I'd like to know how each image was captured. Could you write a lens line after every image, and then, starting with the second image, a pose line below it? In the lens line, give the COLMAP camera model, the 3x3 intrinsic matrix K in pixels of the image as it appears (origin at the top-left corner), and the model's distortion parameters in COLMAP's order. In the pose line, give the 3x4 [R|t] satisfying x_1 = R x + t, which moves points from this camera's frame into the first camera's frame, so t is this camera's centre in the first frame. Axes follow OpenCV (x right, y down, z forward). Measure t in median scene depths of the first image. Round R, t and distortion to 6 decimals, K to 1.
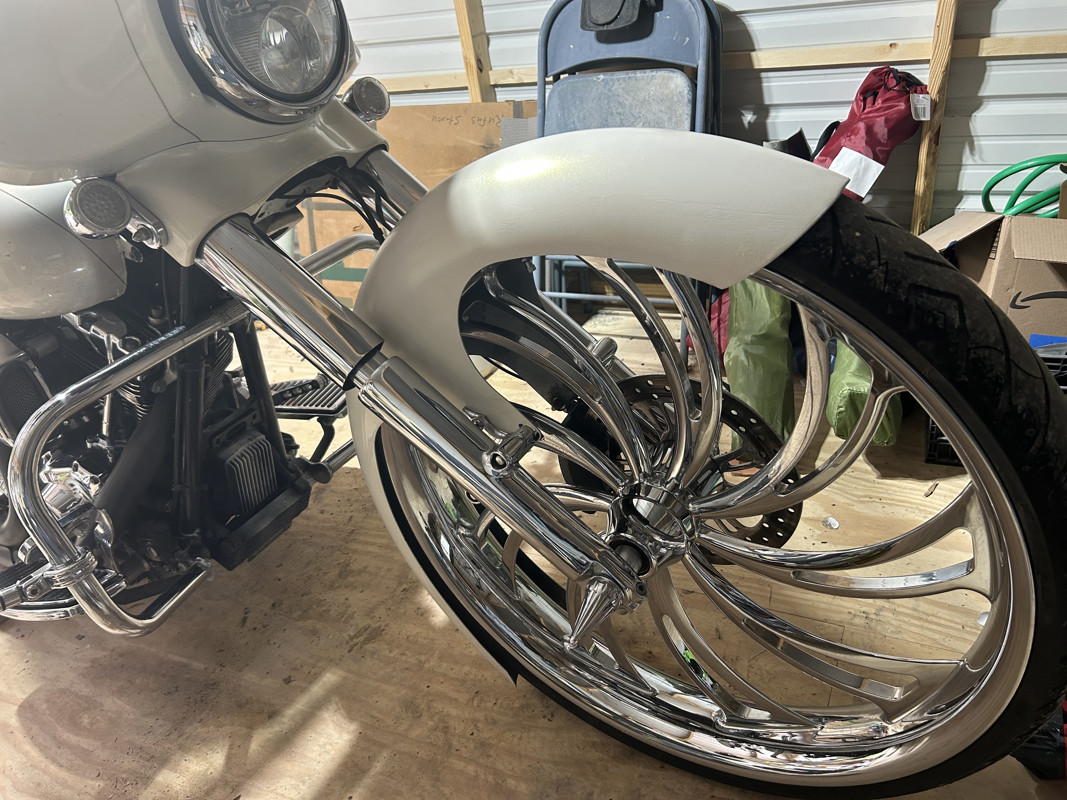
lens RADIAL K [[806.3, 0, 526.3], [0, 806.3, 399.4], [0, 0, 1]] dist [0.072421, -0.052517]
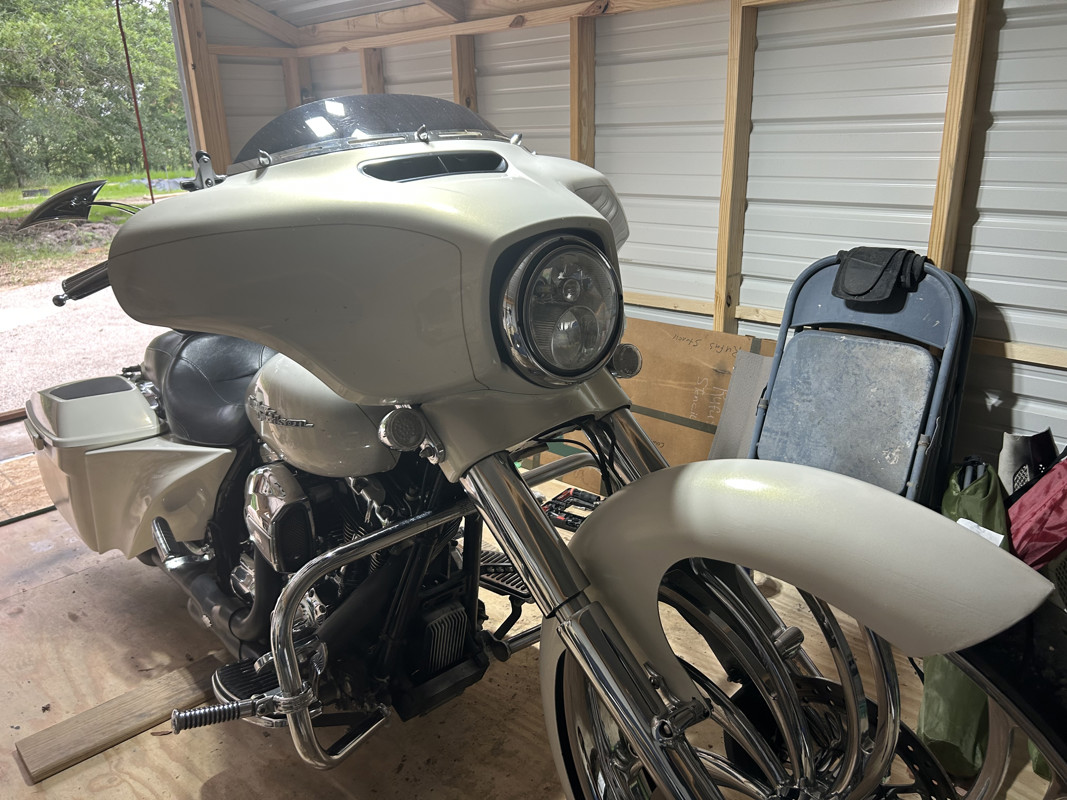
lens RADIAL K [[806.3, 0, 526.3], [0, 806.3, 399.4], [0, 0, 1]] dist [0.072421, -0.052517]
pose [[0.944659, 0.208189, -0.253531, -0.015291], [-0.251218, 0.956089, -0.150942, -0.074660], [0.210973, 0.206280, 0.955478, -0.100601]]
